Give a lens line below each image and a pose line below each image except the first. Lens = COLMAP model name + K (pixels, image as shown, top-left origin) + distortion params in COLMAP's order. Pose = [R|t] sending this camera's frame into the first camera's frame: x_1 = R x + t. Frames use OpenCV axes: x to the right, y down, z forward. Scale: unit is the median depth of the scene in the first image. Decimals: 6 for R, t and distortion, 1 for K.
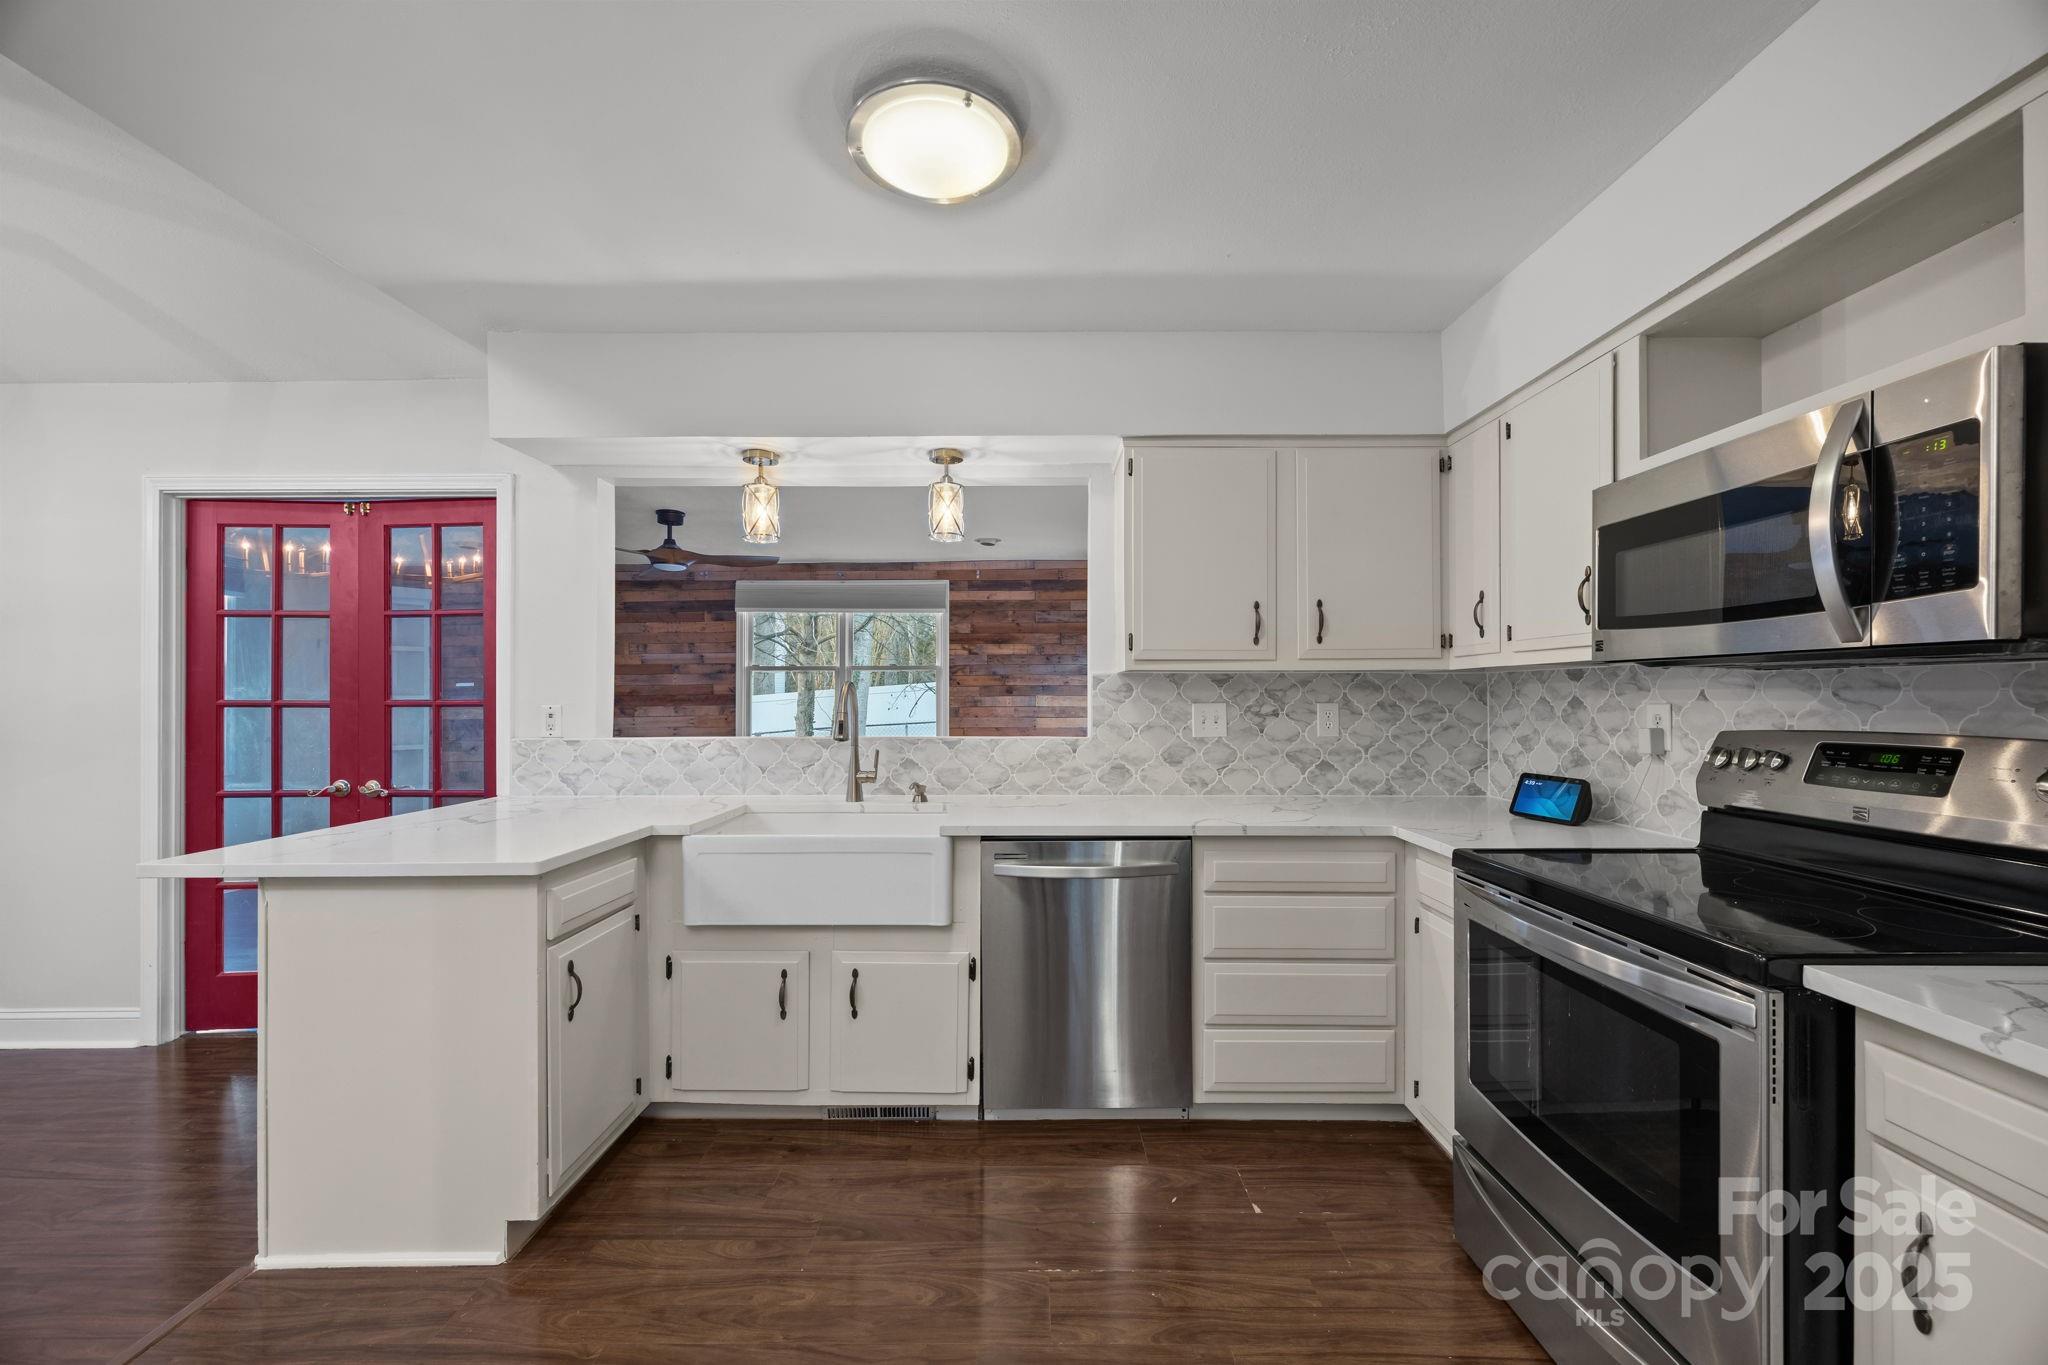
lens RADIAL K [[786.4, 0, 1029.2], [0, 786.4, 694.4], [0, 0, 1]] dist [0.001753, 0.000866]
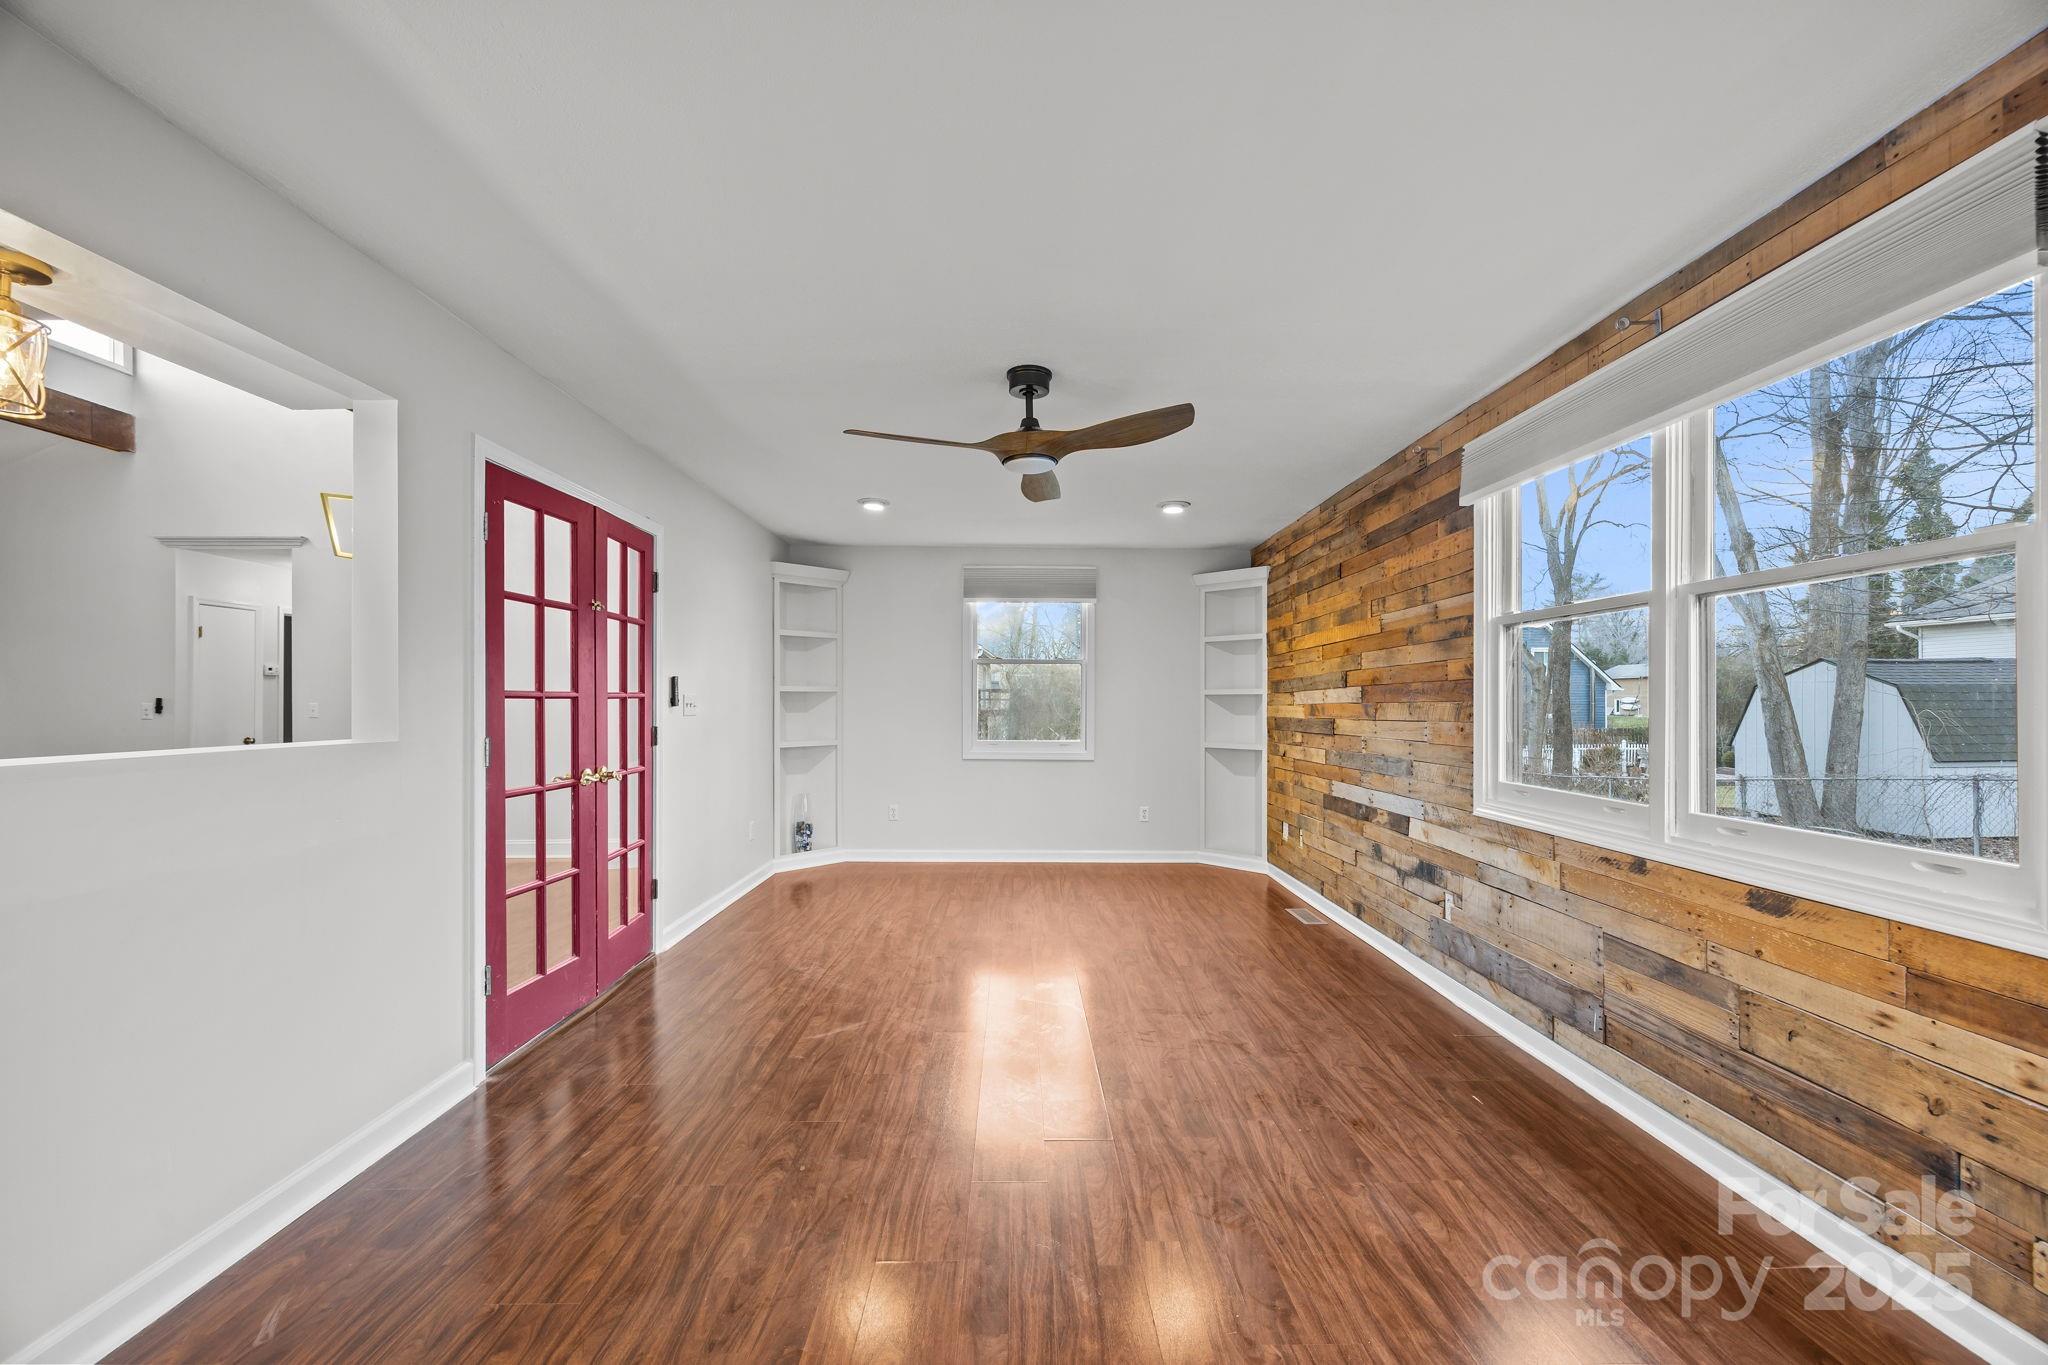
lens RADIAL K [[786.4, 0, 1020.6], [0, 786.4, 695.4], [0, 0, 1]] dist [0.001753, 0.000866]
pose [[0.012901, -0.002819, -0.999913, 0.259166], [0.009535, 0.999951, -0.002696, 0.022645], [0.999871, -0.009499, 0.012928, 1.821575]]
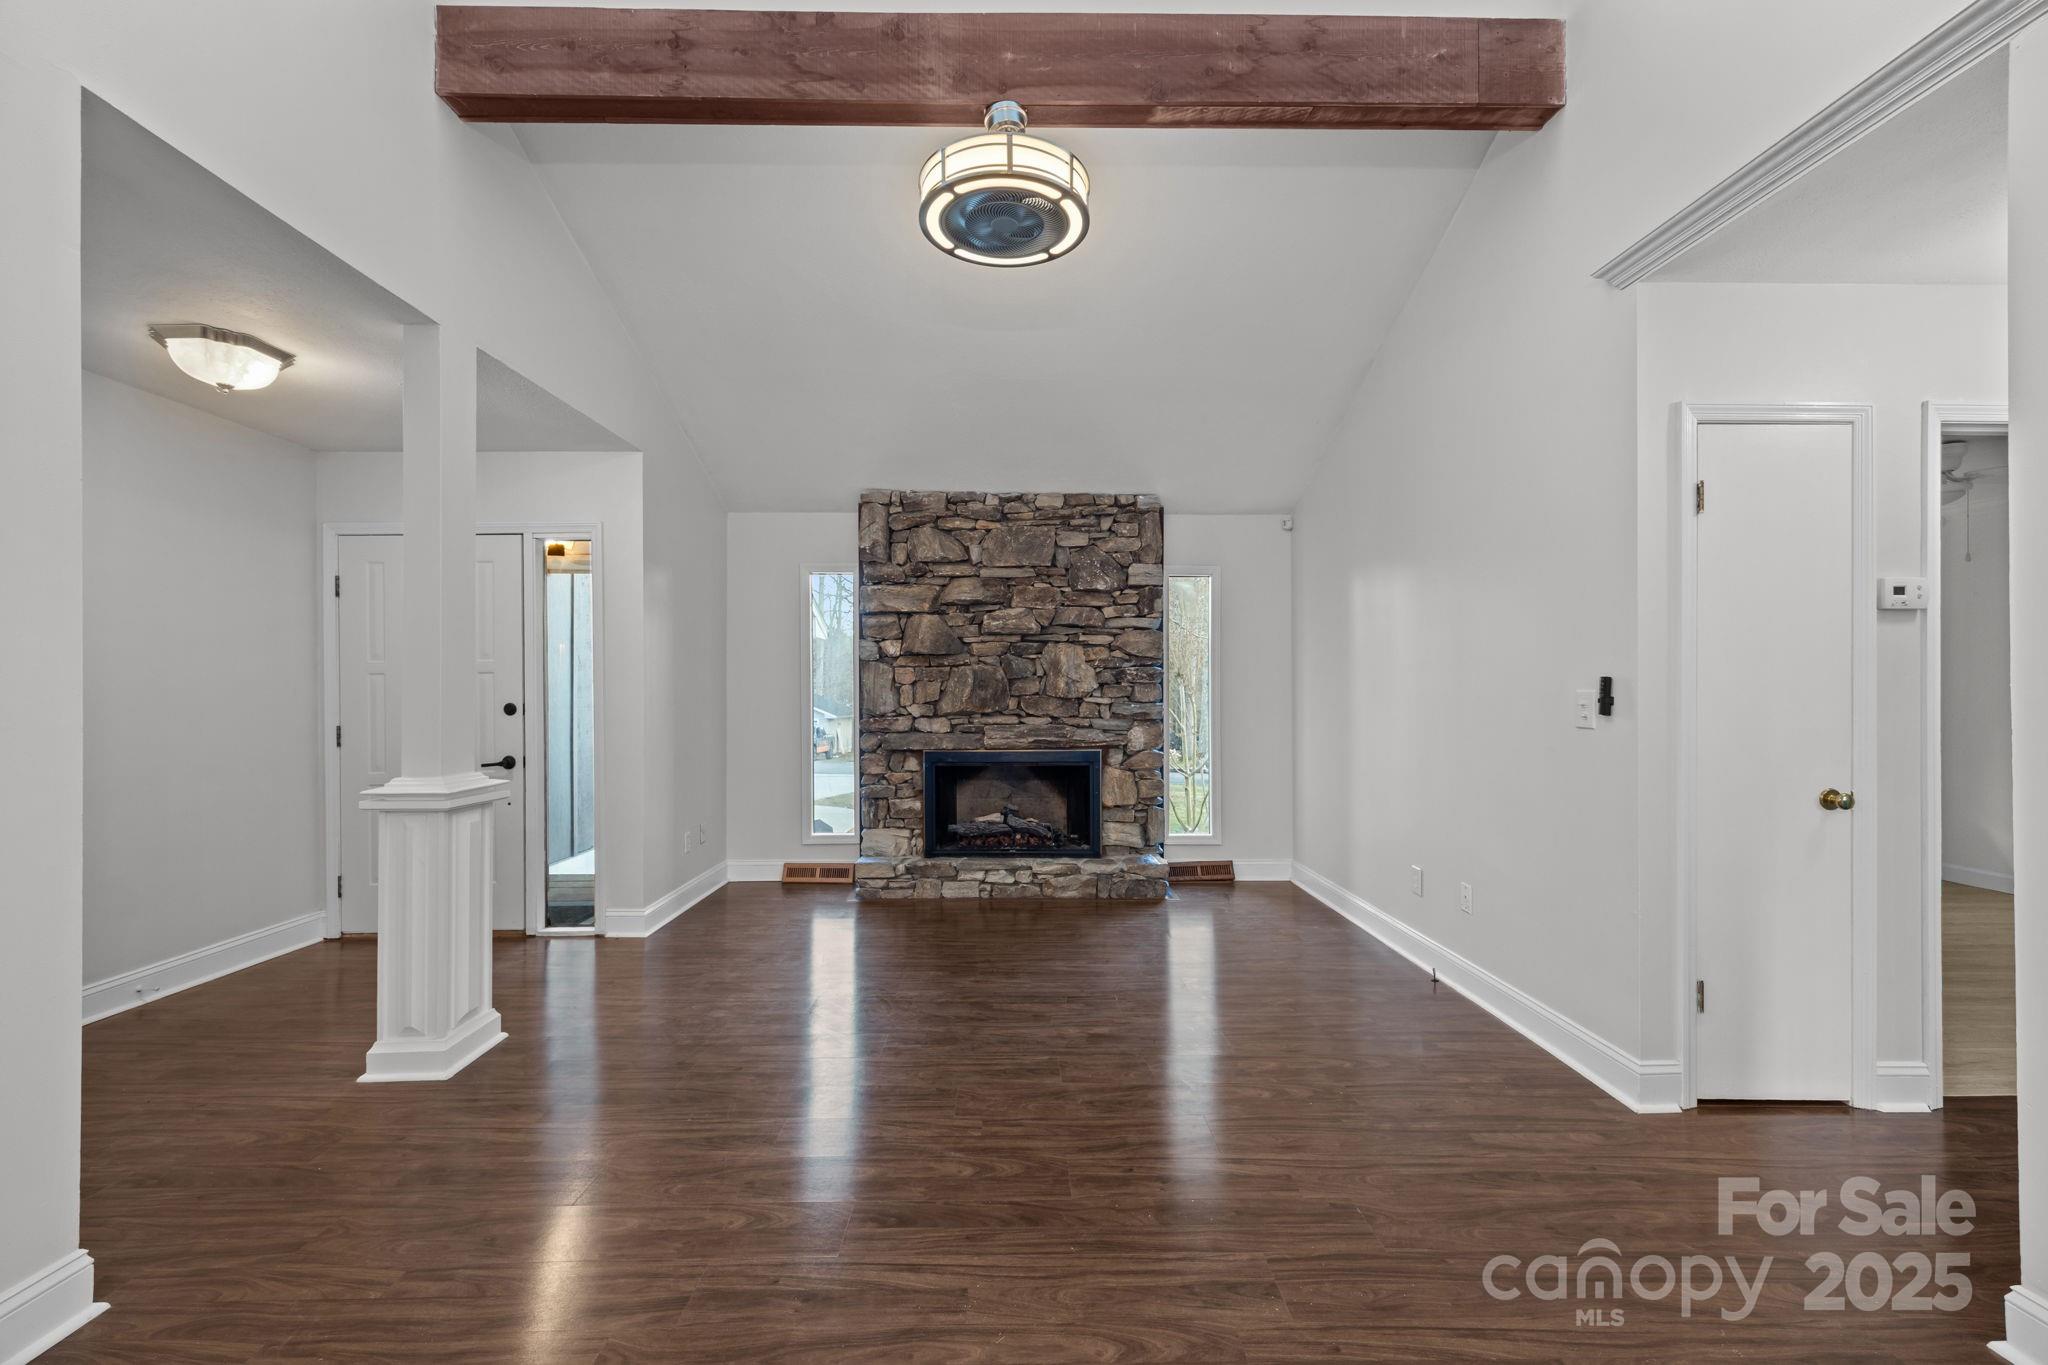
lens RADIAL K [[812.1, 0, 1017.7], [0, 812.1, 689.3], [0, 0, 1]] dist [0.006757, -0.000784]
pose [[-0.999833, 0.006488, -0.017078, -1.440059], [0.006647, 0.999935, -0.009255, 0.018346], [0.017016, -0.009367, -0.999811, 0.211704]]
